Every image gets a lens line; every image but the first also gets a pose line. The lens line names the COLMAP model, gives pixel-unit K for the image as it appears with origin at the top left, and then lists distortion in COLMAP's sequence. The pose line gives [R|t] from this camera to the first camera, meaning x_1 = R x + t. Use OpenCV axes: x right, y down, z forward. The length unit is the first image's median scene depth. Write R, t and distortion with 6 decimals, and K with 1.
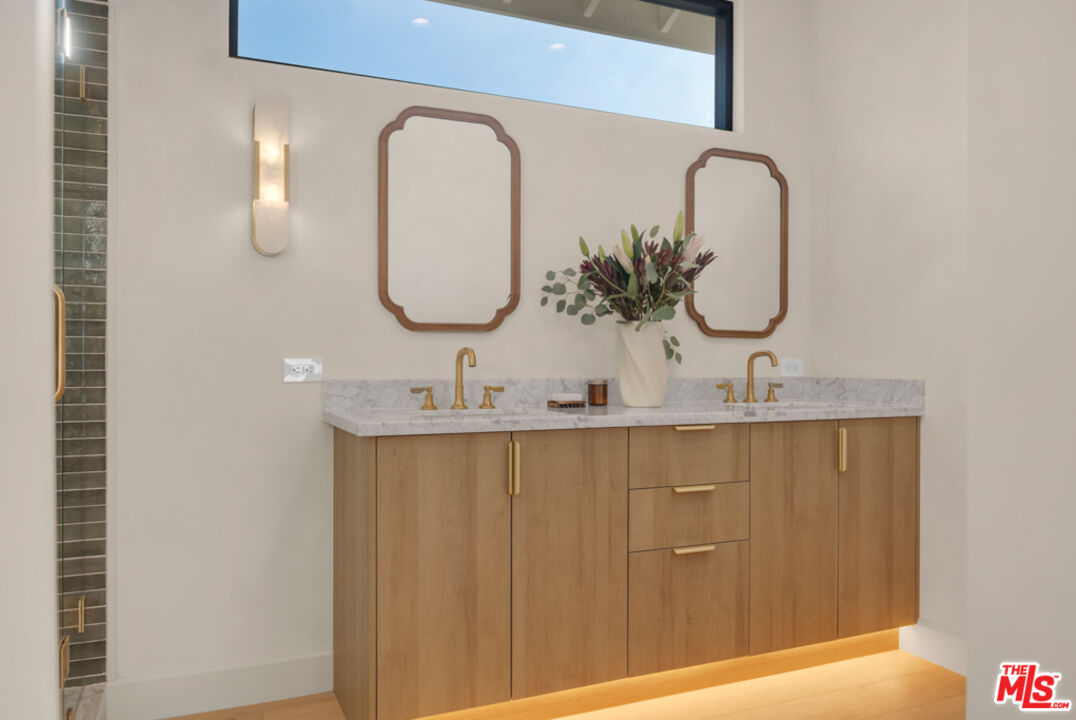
lens RADIAL K [[760.8, 0, 538.0], [0, 760.8, 360.0], [0, 0, 1]] dist [-0.006991, -0.001564]
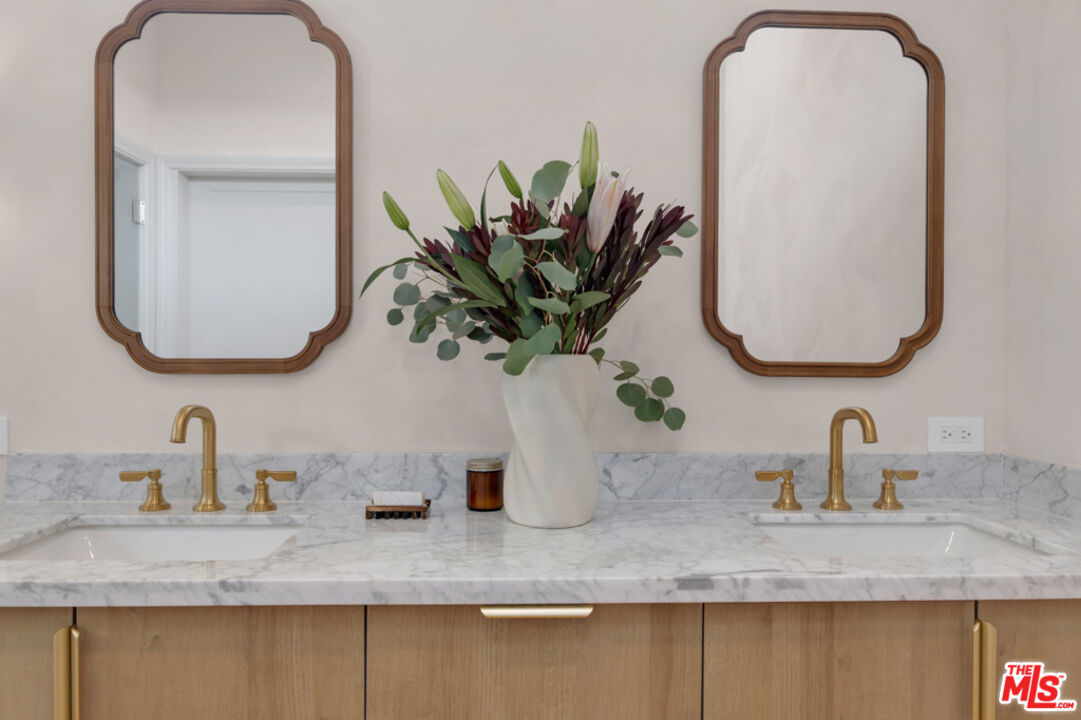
lens RADIAL K [[764.3, 0, 540.5], [0, 764.3, 360.0], [0, 0, 1]] dist [-0.006991, -0.001564]
pose [[0.929421, 0.002086, -0.369016, 0.323538], [-0.002725, 0.999996, -0.001211, -0.046126], [0.369012, 0.002131, 0.929422, 0.529623]]
